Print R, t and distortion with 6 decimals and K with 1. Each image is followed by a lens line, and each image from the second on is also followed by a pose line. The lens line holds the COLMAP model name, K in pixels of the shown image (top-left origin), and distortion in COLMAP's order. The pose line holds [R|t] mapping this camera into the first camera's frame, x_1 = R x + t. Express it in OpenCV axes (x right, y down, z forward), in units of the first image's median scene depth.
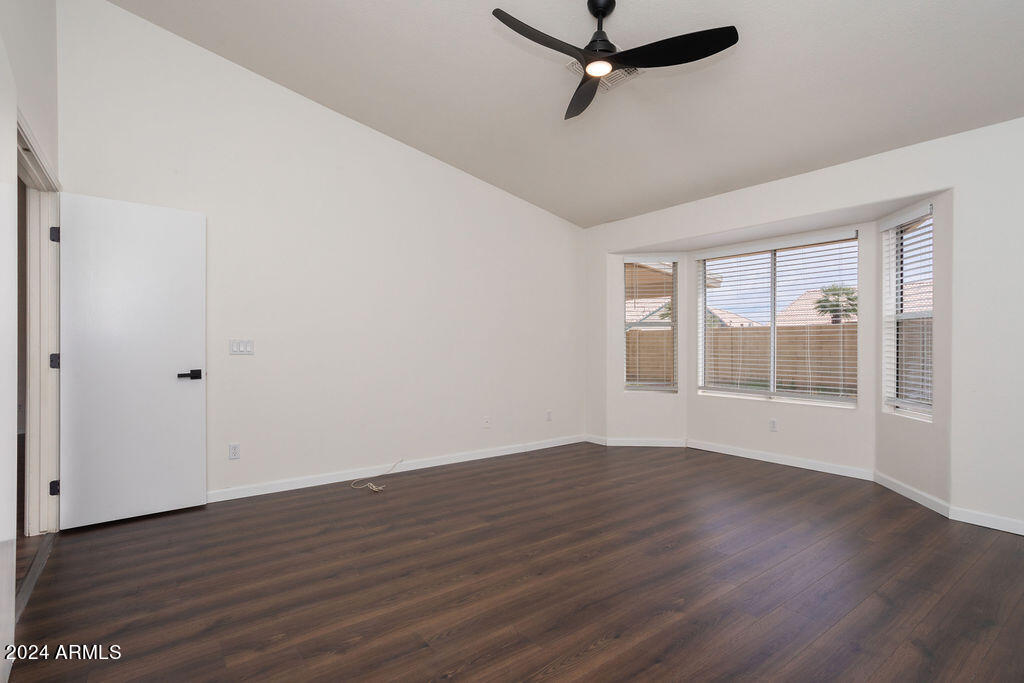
lens RADIAL K [[501.4, 0, 502.0], [0, 501.4, 337.8], [0, 0, 1]] dist [-0.001005, 0.000157]
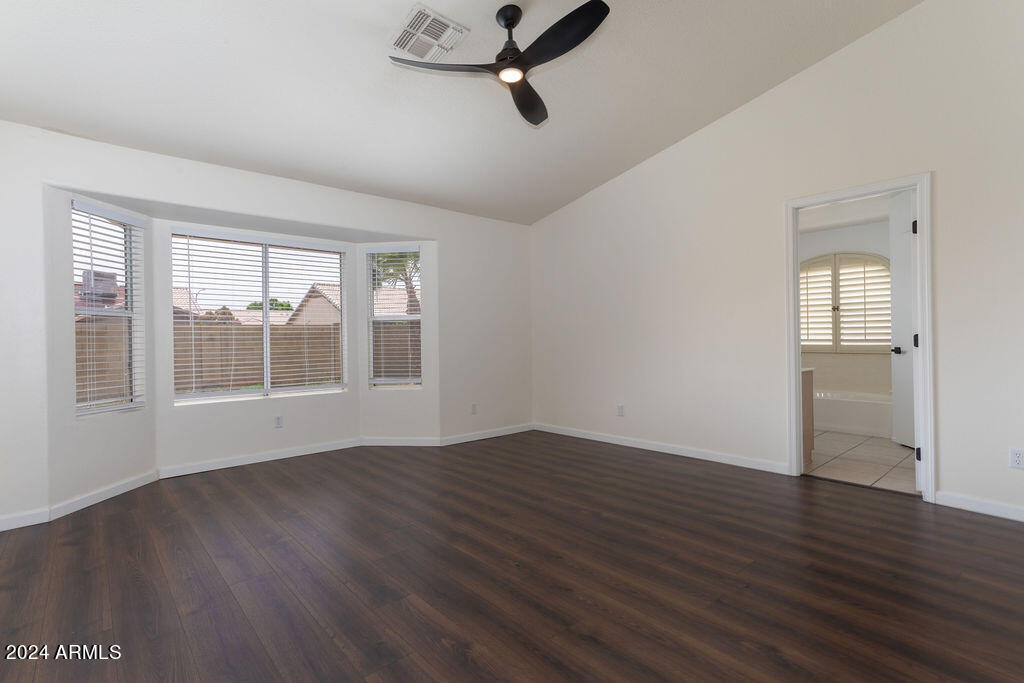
lens RADIAL K [[501.4, 0, 502.0], [0, 501.4, 337.8], [0, 0, 1]] dist [-0.001005, 0.000157]
pose [[-0.098025, 0.010595, 0.995128, -0.841677], [0.008794, 0.999914, -0.009779, 0.038363], [-0.995145, 0.007793, -0.098110, 1.113836]]
